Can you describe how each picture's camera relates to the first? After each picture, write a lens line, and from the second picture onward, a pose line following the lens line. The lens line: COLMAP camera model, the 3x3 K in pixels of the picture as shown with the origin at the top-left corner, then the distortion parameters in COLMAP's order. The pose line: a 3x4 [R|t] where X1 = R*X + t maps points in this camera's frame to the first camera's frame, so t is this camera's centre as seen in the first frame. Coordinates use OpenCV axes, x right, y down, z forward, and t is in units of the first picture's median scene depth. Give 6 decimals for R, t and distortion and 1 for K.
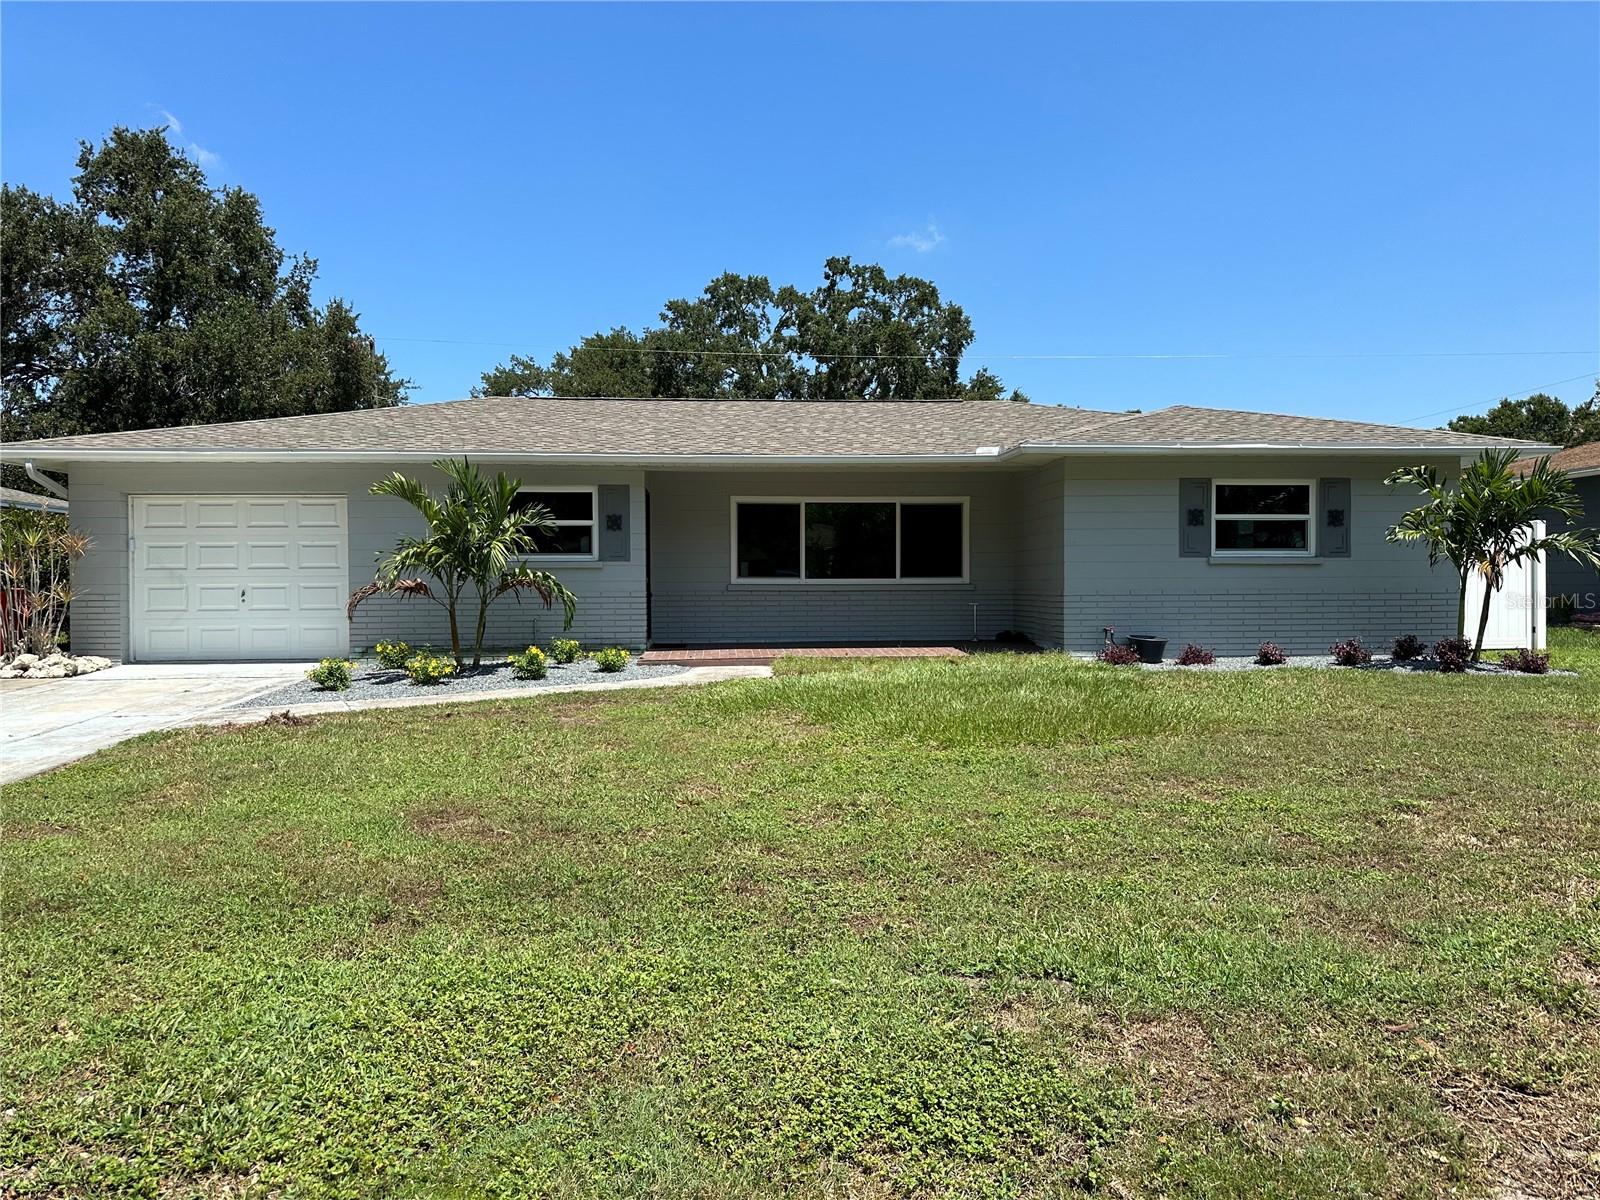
lens RADIAL K [[1093.2, 0, 805.8], [0, 1093.2, 593.1], [0, 0, 1]] dist [0.131471, -0.169728]
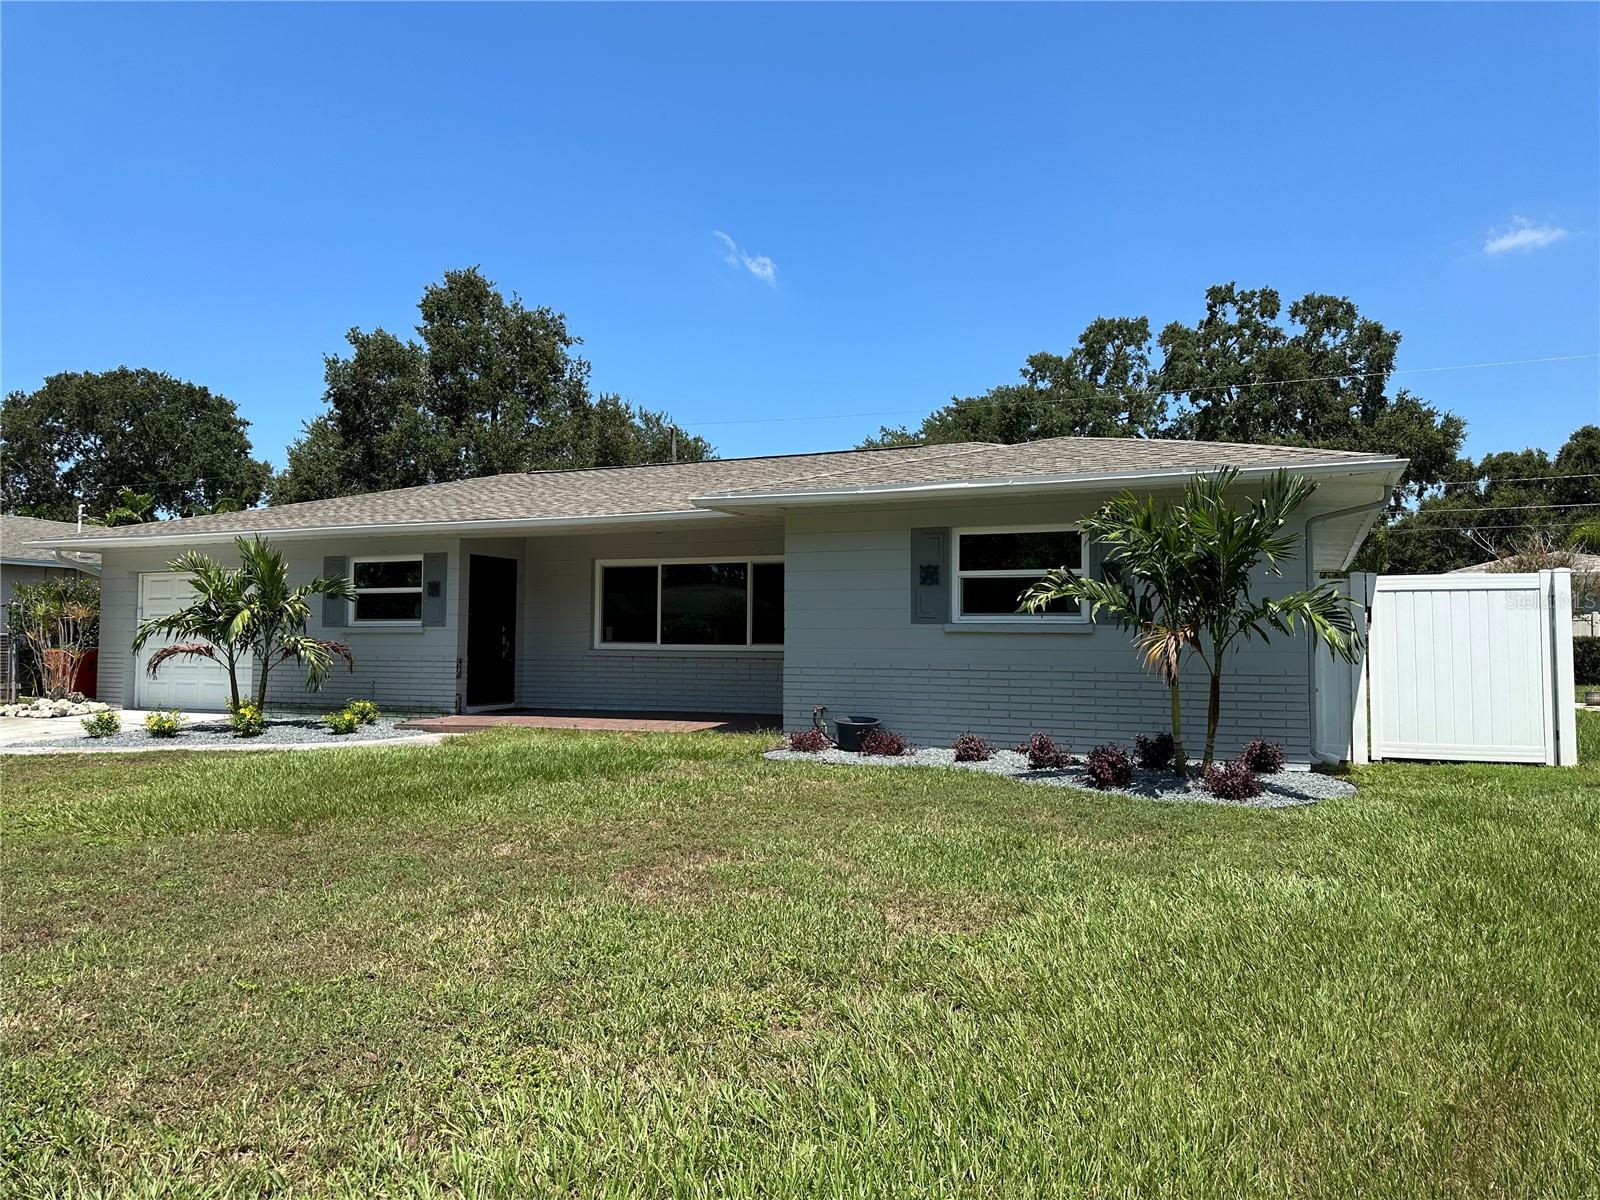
lens RADIAL K [[1093.2, 0, 805.8], [0, 1093.2, 593.1], [0, 0, 1]] dist [0.131471, -0.169728]
pose [[0.890069, -0.010725, -0.455700, 0.549829], [-0.014037, 0.998604, -0.050921, -0.010826], [0.455610, 0.051720, 0.888676, 0.206439]]
